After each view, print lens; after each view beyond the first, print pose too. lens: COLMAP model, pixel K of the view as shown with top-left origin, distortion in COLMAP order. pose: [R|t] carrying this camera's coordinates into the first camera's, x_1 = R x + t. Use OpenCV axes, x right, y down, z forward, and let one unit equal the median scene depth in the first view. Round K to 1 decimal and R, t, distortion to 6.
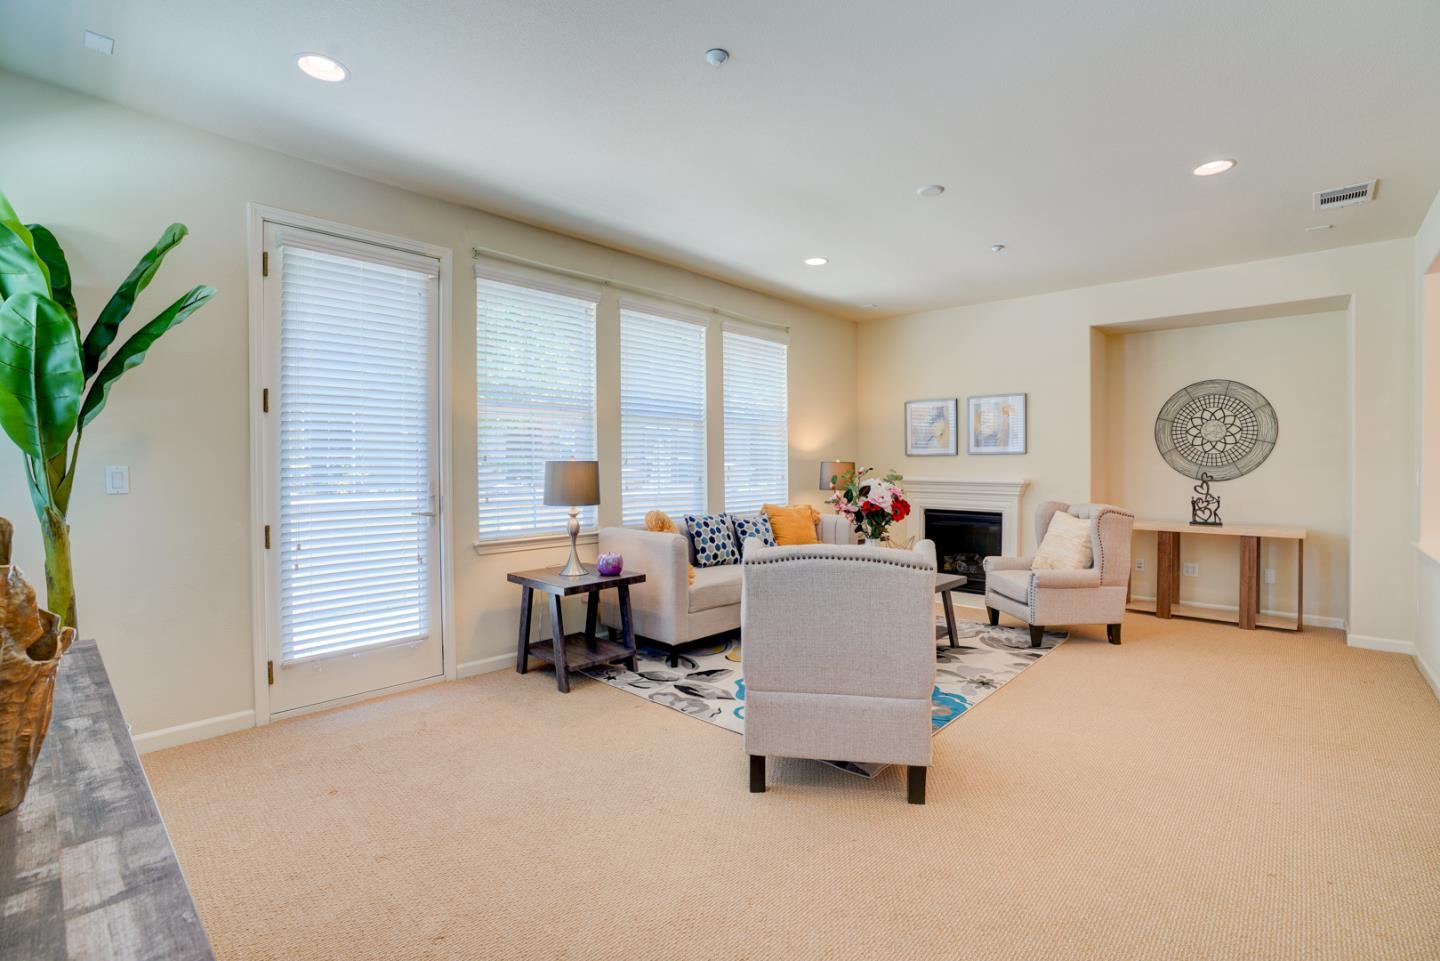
lens RADIAL K [[659.5, 0, 729.8], [0, 659.5, 475.6], [0, 0, 1]] dist [-0.042687, 0.001092]
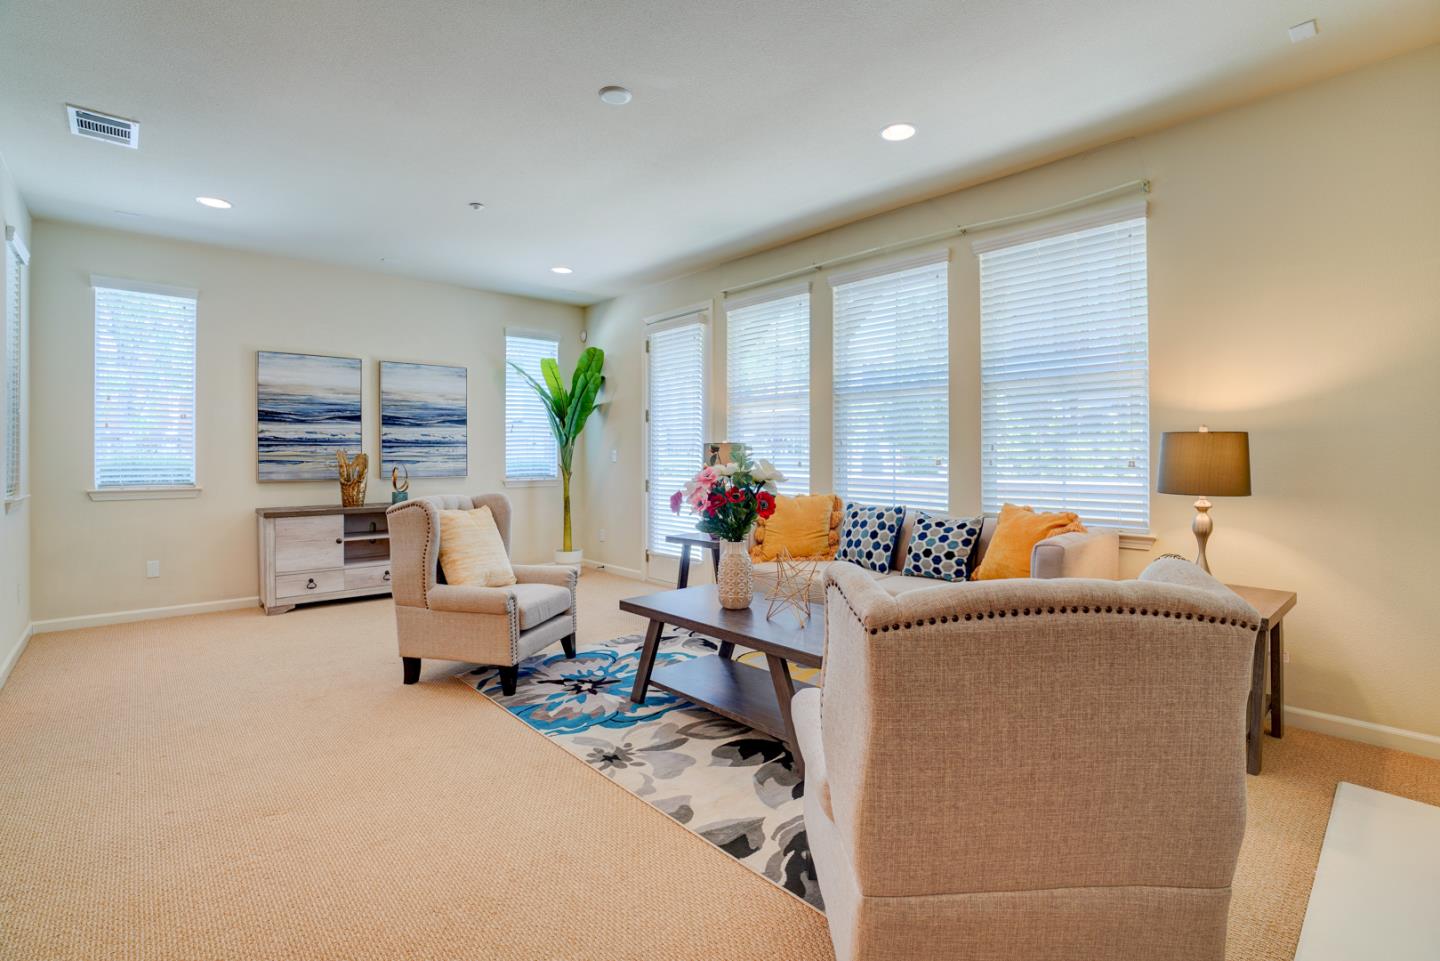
lens RADIAL K [[659.5, 0, 721.7], [0, 659.5, 467.4], [0, 0, 1]] dist [-0.042687, 0.001092]
pose [[-0.090485, 0.016147, -0.995767, 0.824050], [-0.018453, 0.999670, 0.017887, 0.001398], [0.995727, 0.019994, -0.090157, 0.916921]]
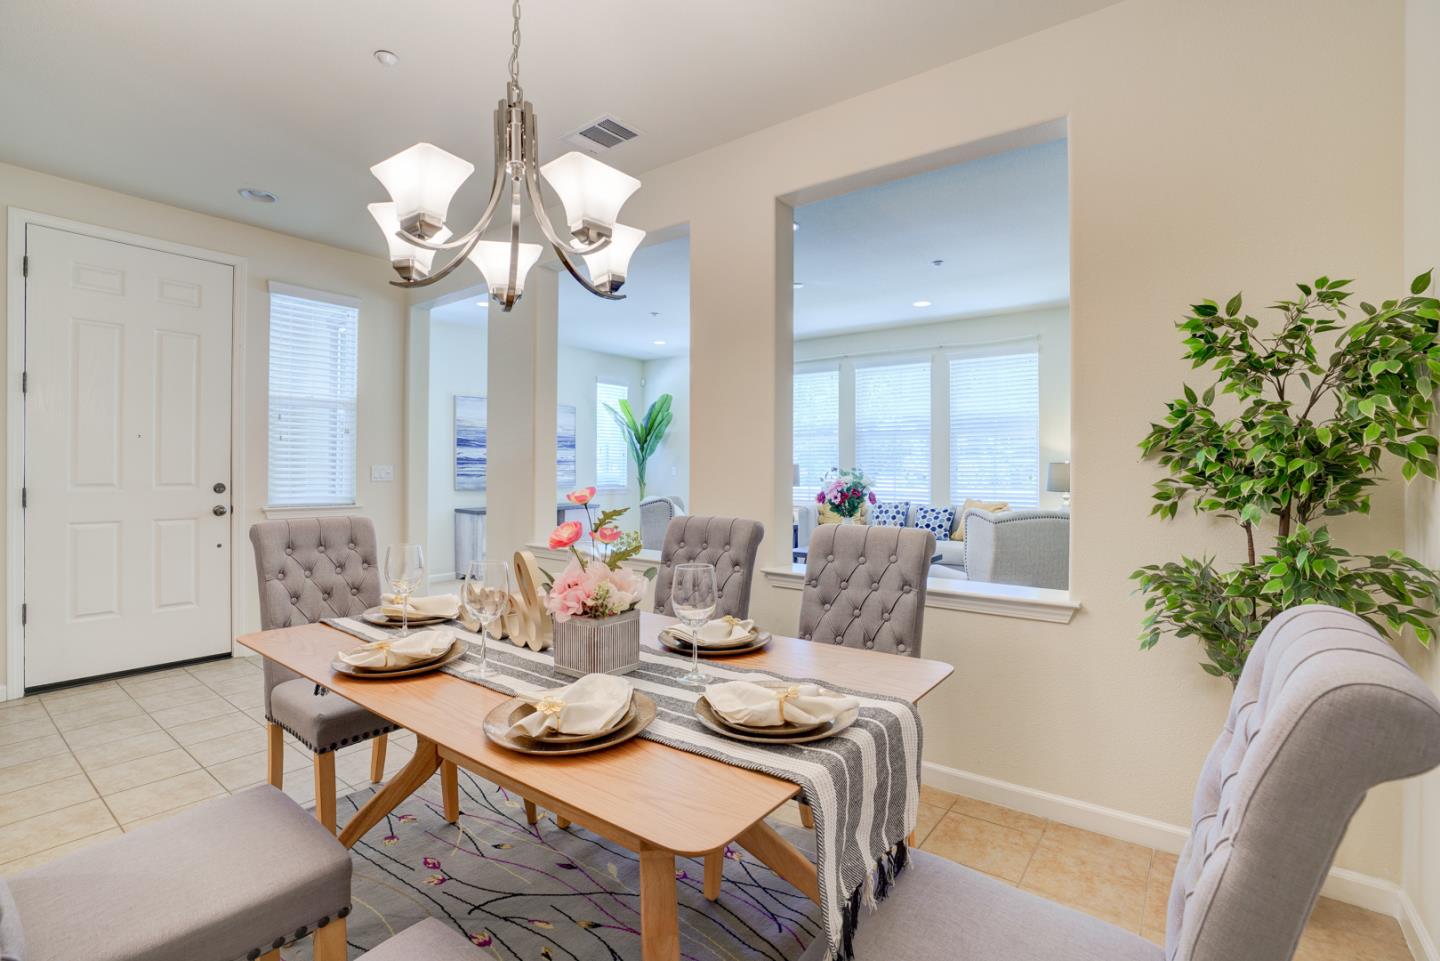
lens RADIAL K [[659.5, 0, 719.8], [0, 659.5, 479.8], [0, 0, 1]] dist [-0.042687, 0.001092]
pose [[0.095096, 0.018047, -0.995305, 1.390599], [-0.021410, 0.999641, 0.016080, -0.001429], [0.995238, 0.019780, 0.095448, 0.515967]]
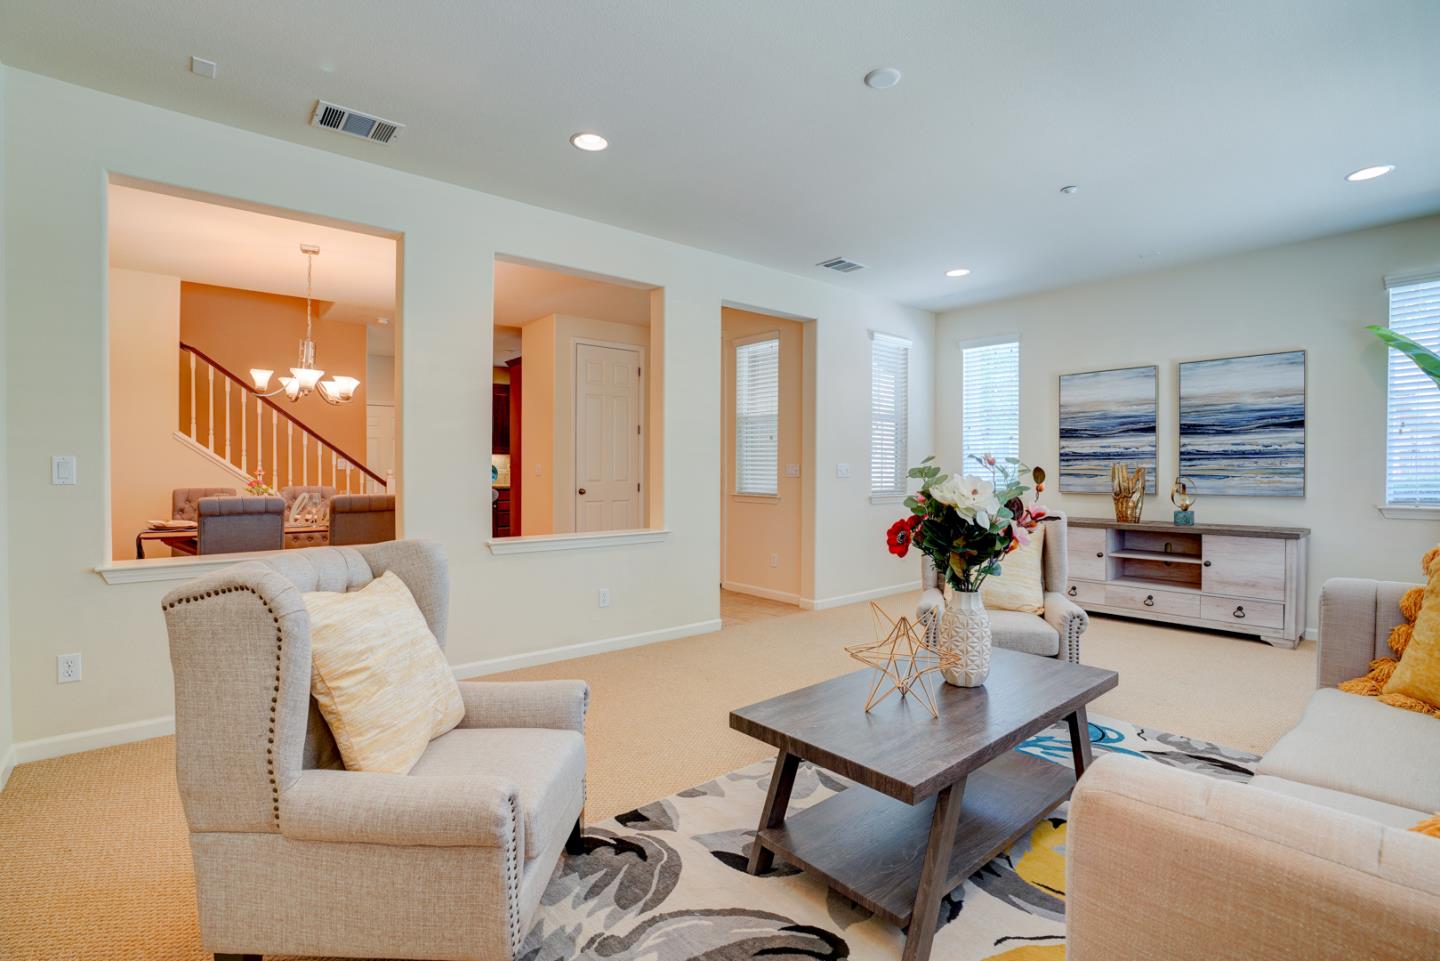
lens RADIAL K [[659.5, 0, 709.8], [0, 659.5, 474.5], [0, 0, 1]] dist [-0.042687, 0.001092]
pose [[-0.990107, -0.002915, 0.140283, 0.300160], [0.000508, 0.999703, 0.024362, -0.005119], [-0.140313, 0.024192, -0.989812, 1.336639]]
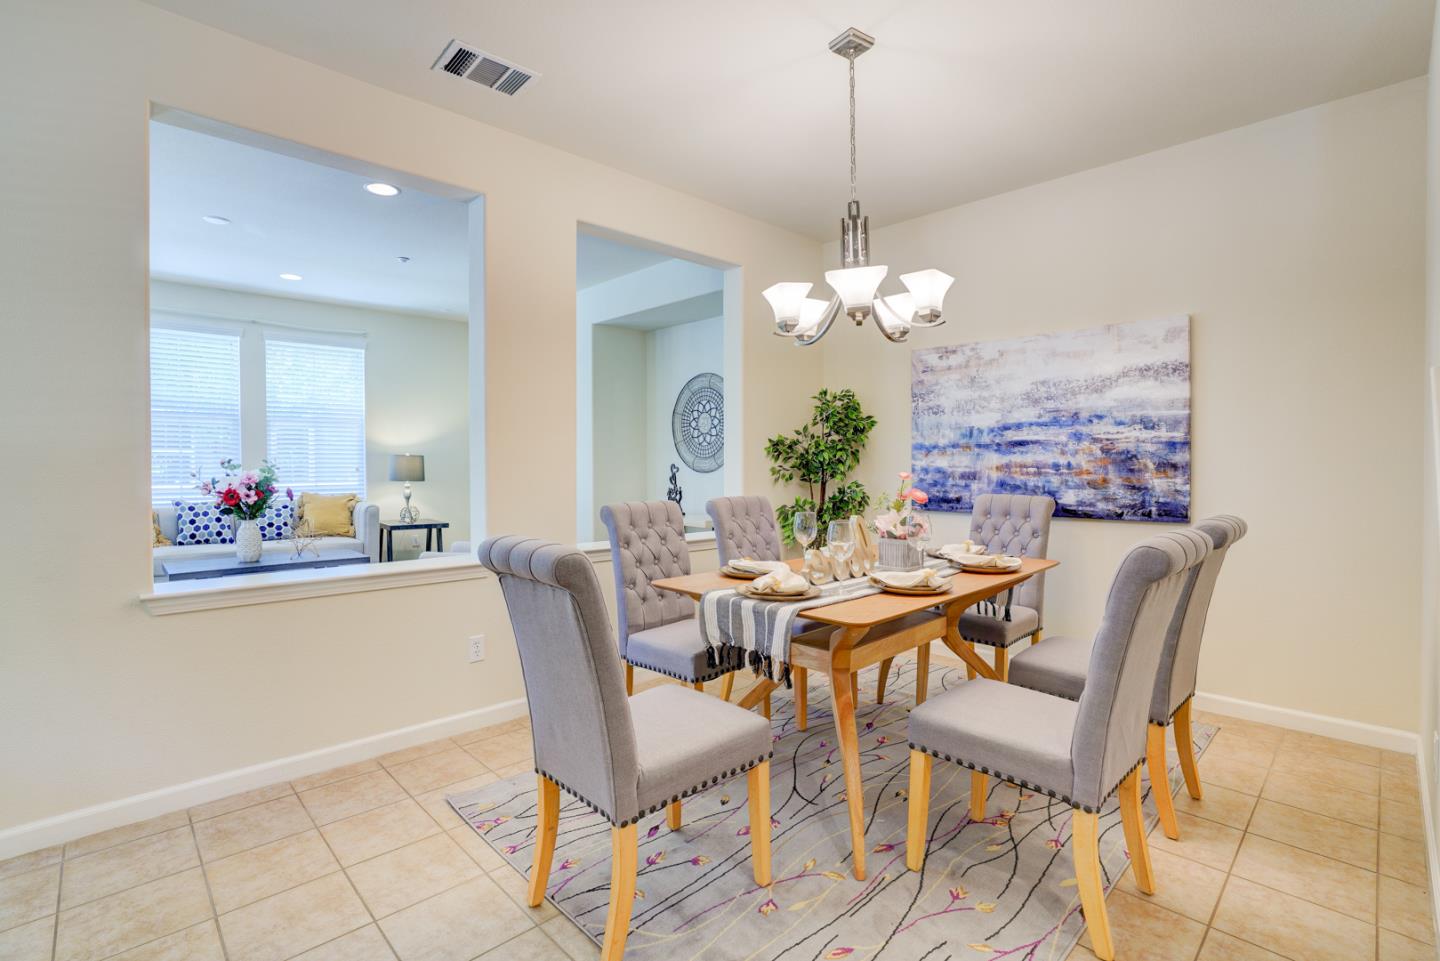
lens RADIAL K [[659.5, 0, 713.3], [0, 659.5, 480.0], [0, 0, 1]] dist [-0.042687, 0.001092]
pose [[0.996561, 0.002125, -0.082840, 0.979413], [-0.001743, 0.999988, 0.004679, 0.017636], [0.082849, -0.004518, 0.996552, -0.043016]]
